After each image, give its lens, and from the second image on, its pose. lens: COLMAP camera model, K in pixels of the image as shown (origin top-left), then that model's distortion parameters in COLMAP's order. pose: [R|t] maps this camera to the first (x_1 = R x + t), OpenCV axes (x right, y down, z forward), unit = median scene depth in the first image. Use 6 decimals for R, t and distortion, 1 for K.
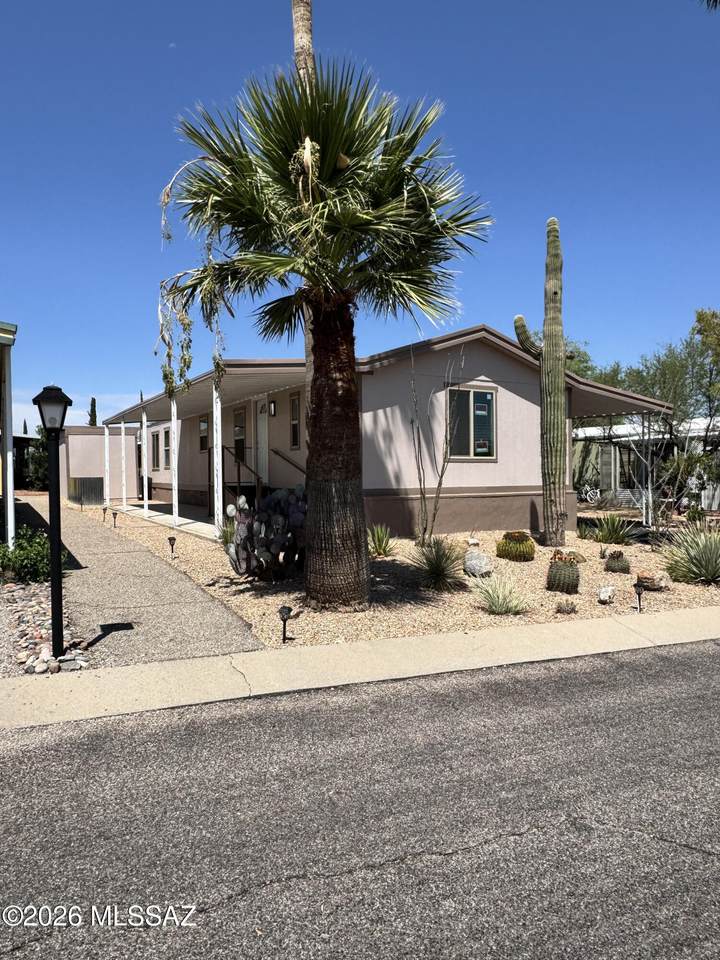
lens RADIAL K [[672.8, 0, 360.4], [0, 672.8, 480.6], [0, 0, 1]] dist [0.009550, 0.003189]
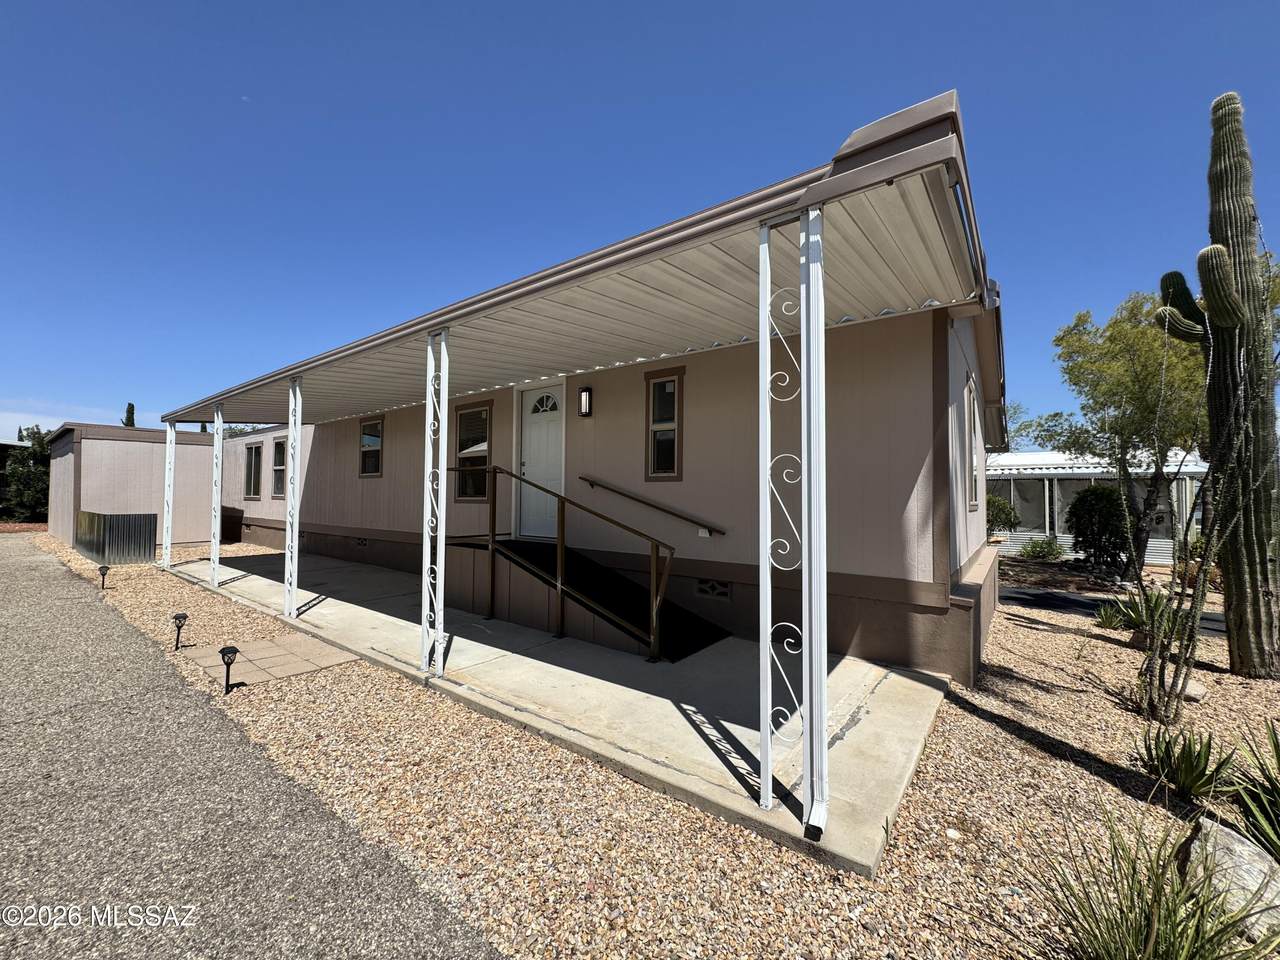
lens RADIAL K [[513.5, 0, 637.8], [0, 513.5, 475.1], [0, 0, 1]] dist [0.003431, 0.000382]
pose [[0.917850, 0.031843, 0.395648, -0.166997], [-0.011346, 0.998474, -0.054038, -0.017574], [-0.396765, 0.045109, 0.916811, 0.400634]]
